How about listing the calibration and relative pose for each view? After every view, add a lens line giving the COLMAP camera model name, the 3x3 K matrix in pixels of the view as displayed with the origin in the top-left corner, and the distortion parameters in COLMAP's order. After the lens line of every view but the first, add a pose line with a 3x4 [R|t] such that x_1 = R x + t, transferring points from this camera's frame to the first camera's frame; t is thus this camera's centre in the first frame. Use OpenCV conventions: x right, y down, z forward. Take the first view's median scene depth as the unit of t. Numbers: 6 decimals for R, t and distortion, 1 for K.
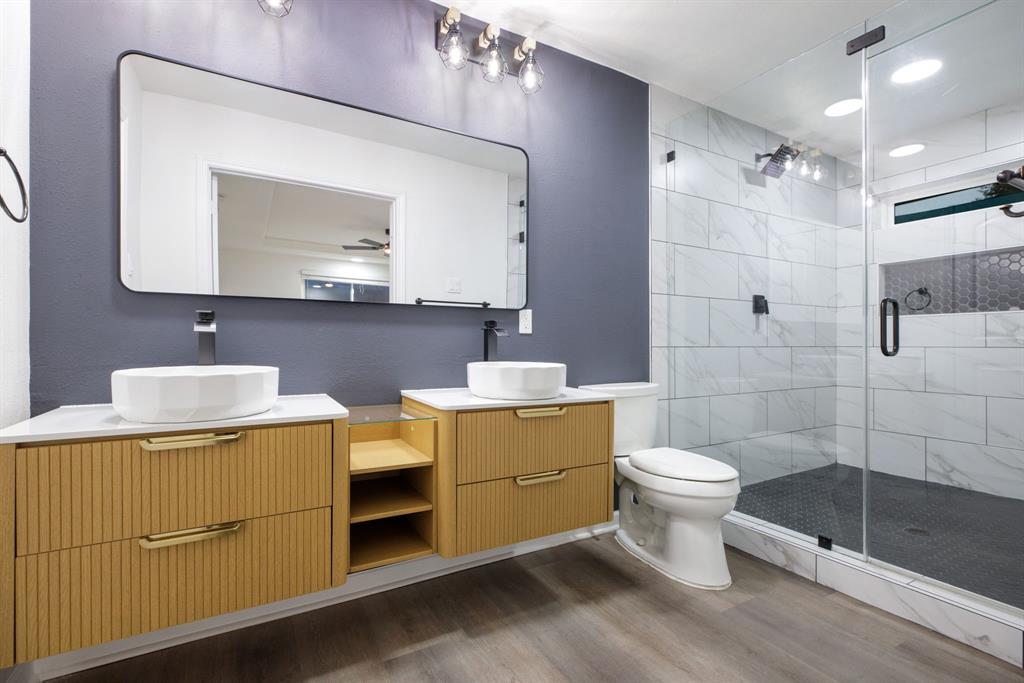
lens RADIAL K [[469.1, 0, 514.7], [0, 469.1, 346.5], [0, 0, 1]] dist [-0.012427, 0.003600]
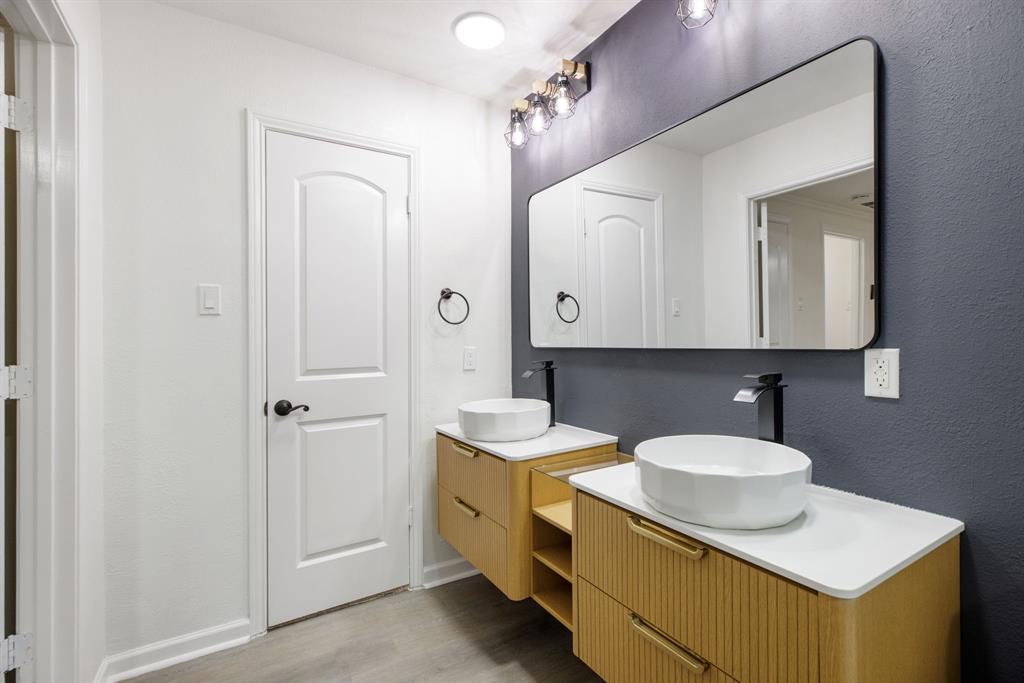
lens RADIAL K [[469.1, 0, 513.9], [0, 469.1, 342.1], [0, 0, 1]] dist [-0.012427, 0.003600]
pose [[0.030419, -0.004541, -0.999527, 0.511383], [0.007768, 0.999961, -0.004307, -0.088085], [0.999507, -0.007633, 0.030453, 0.600302]]
